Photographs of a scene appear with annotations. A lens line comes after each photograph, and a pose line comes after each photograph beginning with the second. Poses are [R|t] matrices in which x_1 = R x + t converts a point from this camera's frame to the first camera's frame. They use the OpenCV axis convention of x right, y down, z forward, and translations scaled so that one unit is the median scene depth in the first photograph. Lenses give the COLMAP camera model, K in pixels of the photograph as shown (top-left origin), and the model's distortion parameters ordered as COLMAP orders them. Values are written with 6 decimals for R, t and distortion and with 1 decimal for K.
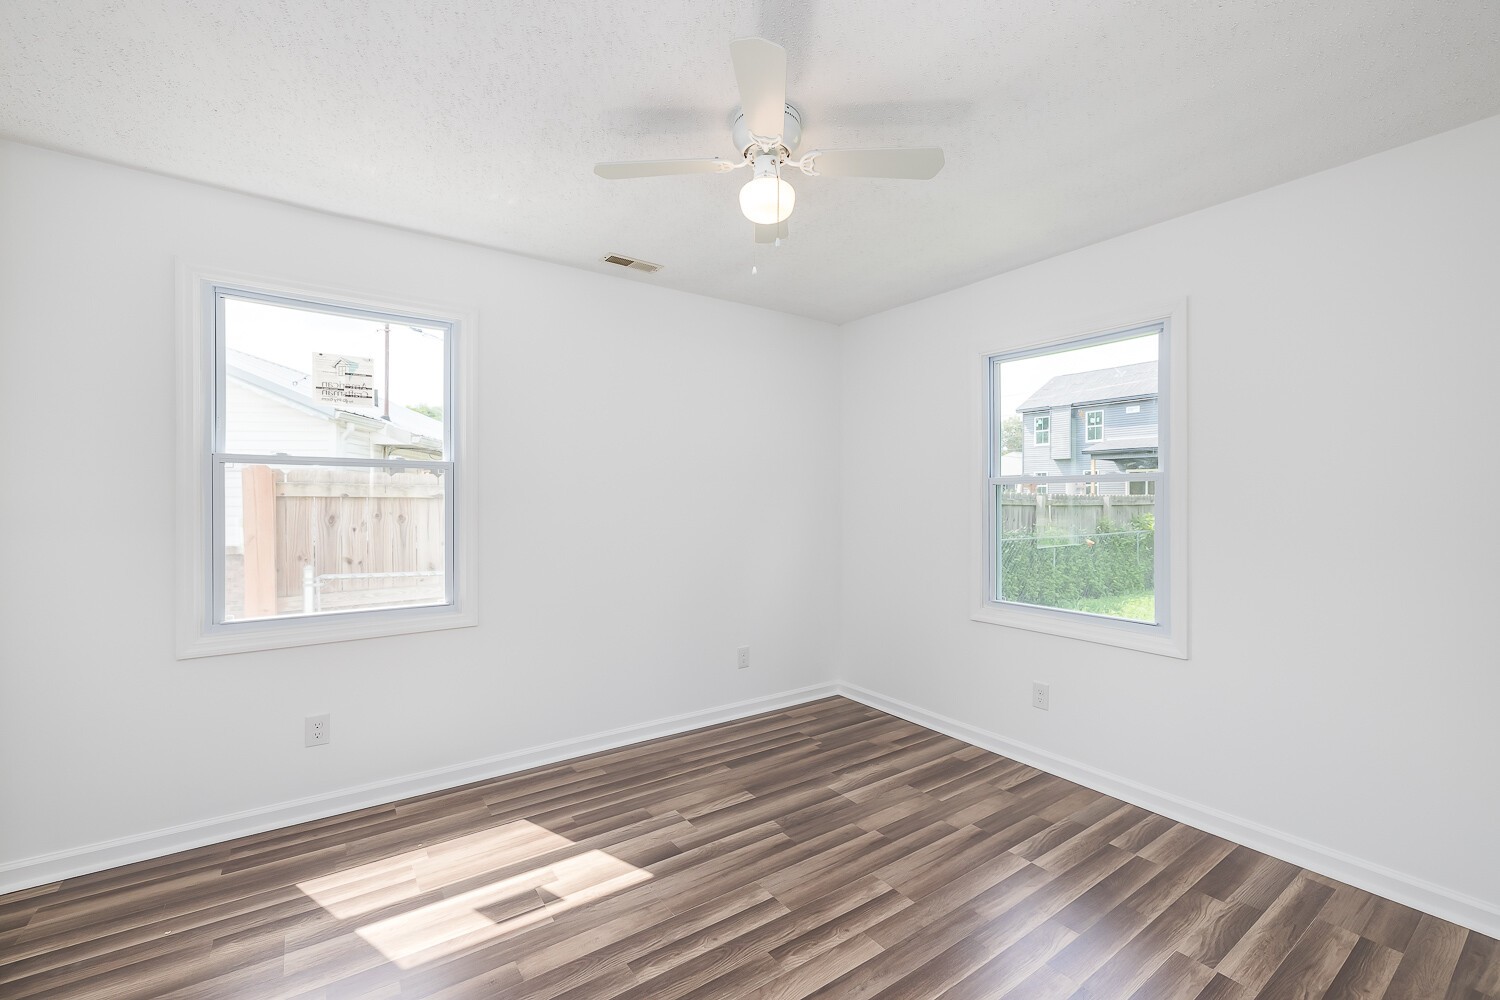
lens RADIAL K [[616.6, 0, 752.8], [0, 616.6, 493.3], [0, 0, 1]] dist [-0.000816, 0.000219]
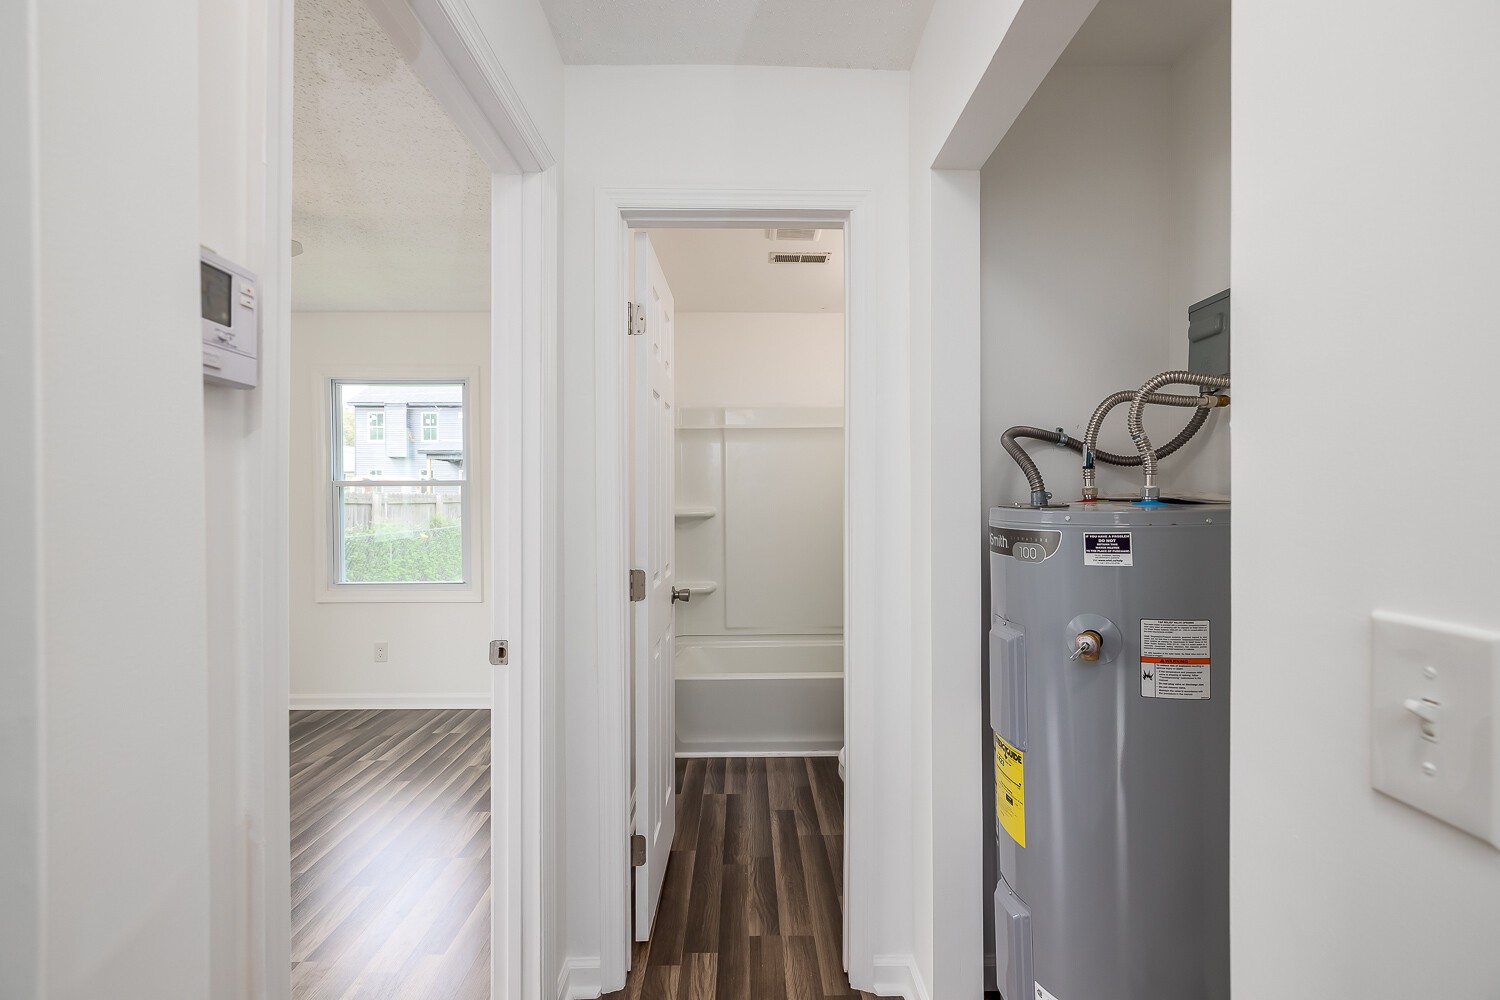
lens RADIAL K [[616.6, 0, 752.8], [0, 616.6, 493.3], [0, 0, 1]] dist [-0.000816, 0.000219]
pose [[0.551270, -0.007406, 0.834294, -0.060164], [0.004640, 0.999972, 0.005811, -0.001411], [-0.834314, 0.000668, 0.551289, -0.121756]]
